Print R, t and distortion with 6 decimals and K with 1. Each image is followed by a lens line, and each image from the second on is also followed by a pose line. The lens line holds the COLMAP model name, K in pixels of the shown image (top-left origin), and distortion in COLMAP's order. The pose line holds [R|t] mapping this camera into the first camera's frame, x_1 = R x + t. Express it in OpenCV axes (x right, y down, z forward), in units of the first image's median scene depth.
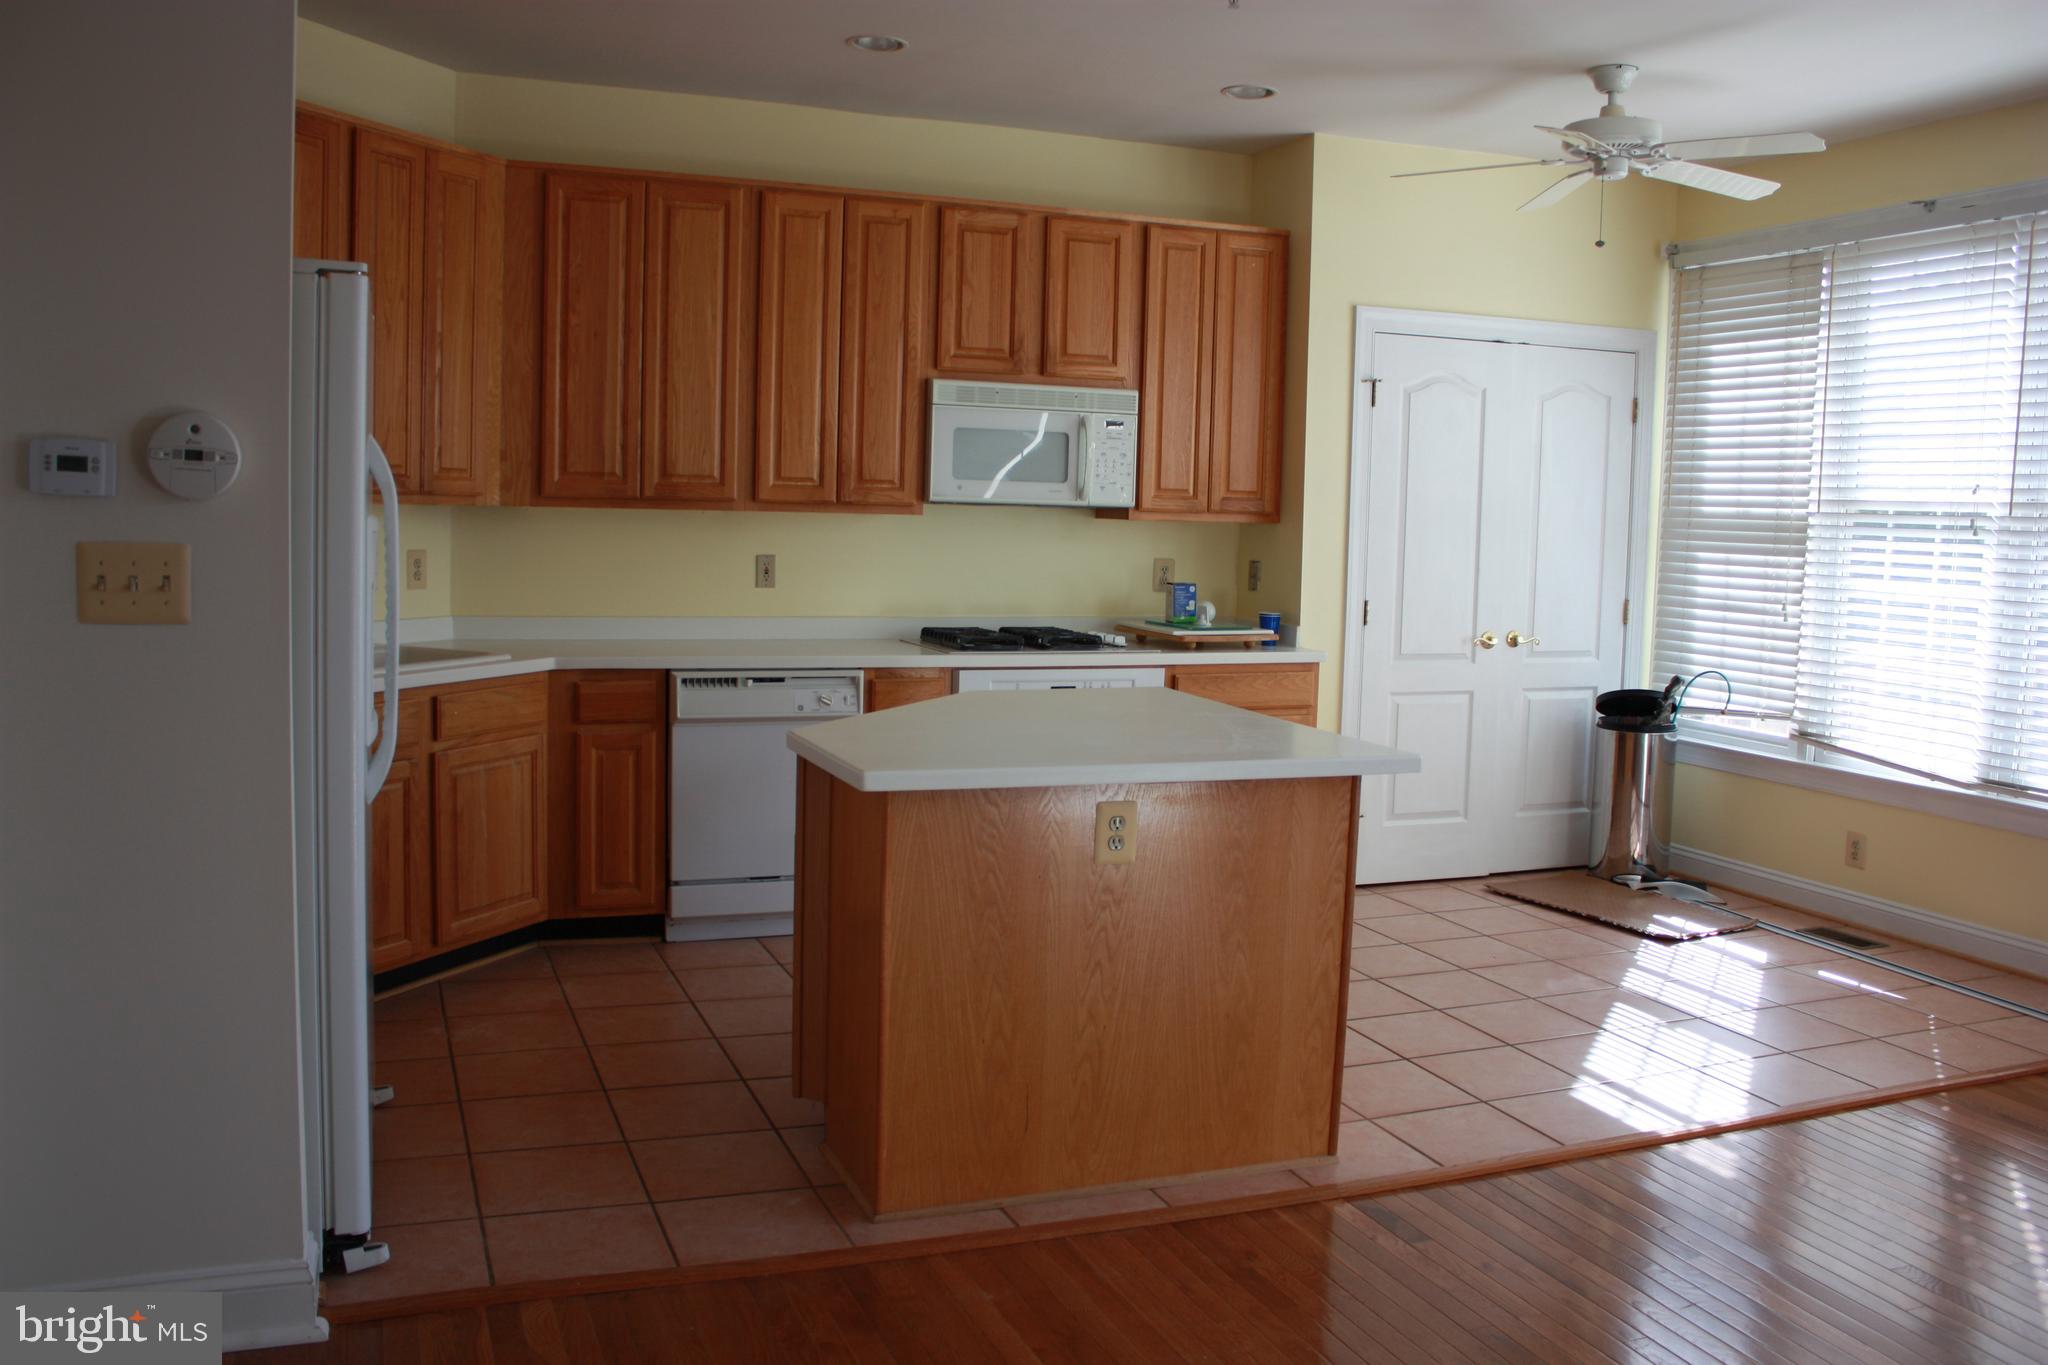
lens RADIAL K [[1710.6, 0, 1025.7], [0, 1710.6, 677.8], [0, 0, 1]] dist [-0.149807, 0.097213]
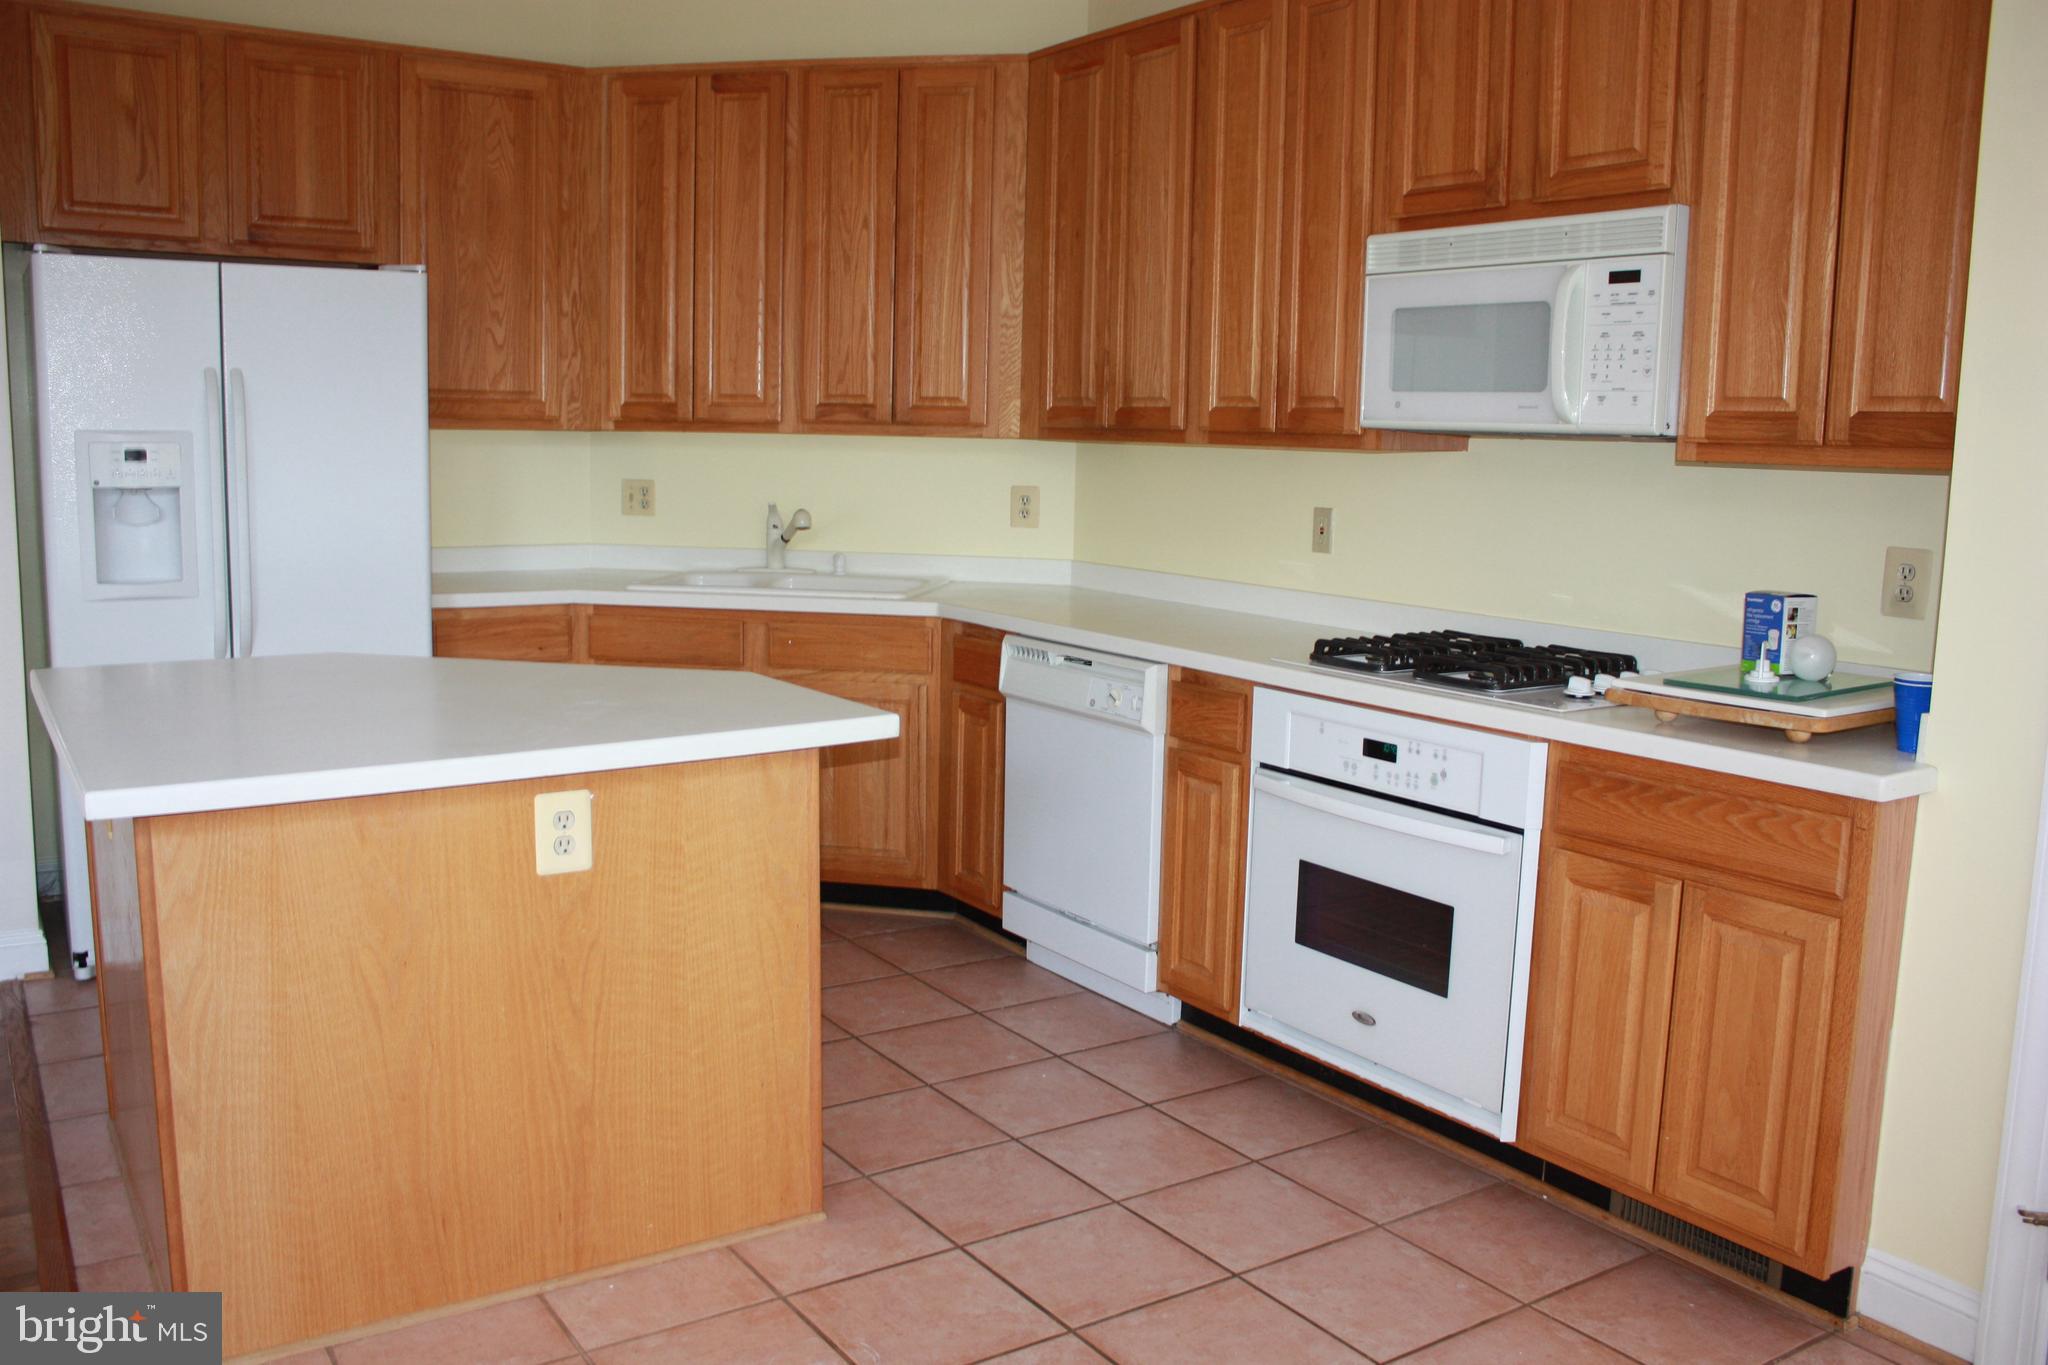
lens RADIAL K [[1710.6, 0, 1012.3], [0, 1710.6, 694.2], [0, 0, 1]] dist [-0.149807, 0.097213]
pose [[0.201813, 0.125181, -0.971391, 0.568800], [-0.112526, 0.988195, 0.103968, -0.058154], [0.972939, 0.088324, 0.213517, 0.775675]]
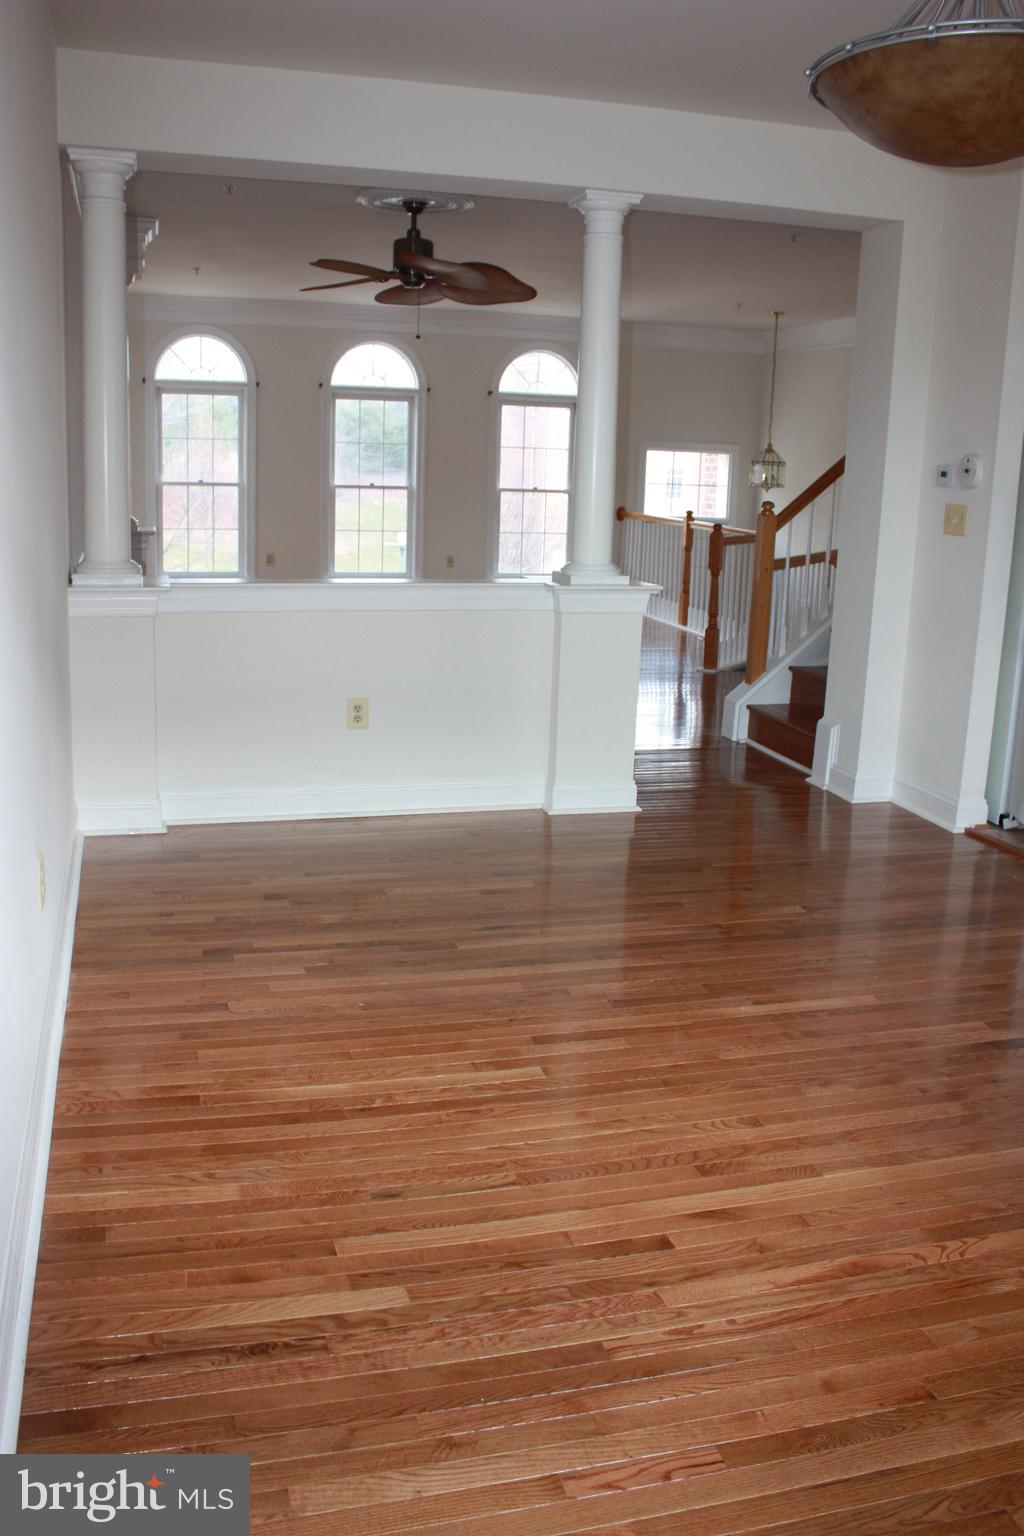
lens RADIAL K [[1357.3, 0, 509.1], [0, 1357.3, 755.8], [0, 0, 1]] dist [-0.138257, 0.143619]
pose [[-0.109728, 0.179816, -0.977561, 0.780280], [-0.130057, 0.972447, 0.193474, -0.004770], [0.985416, 0.148368, -0.083318, 0.244901]]
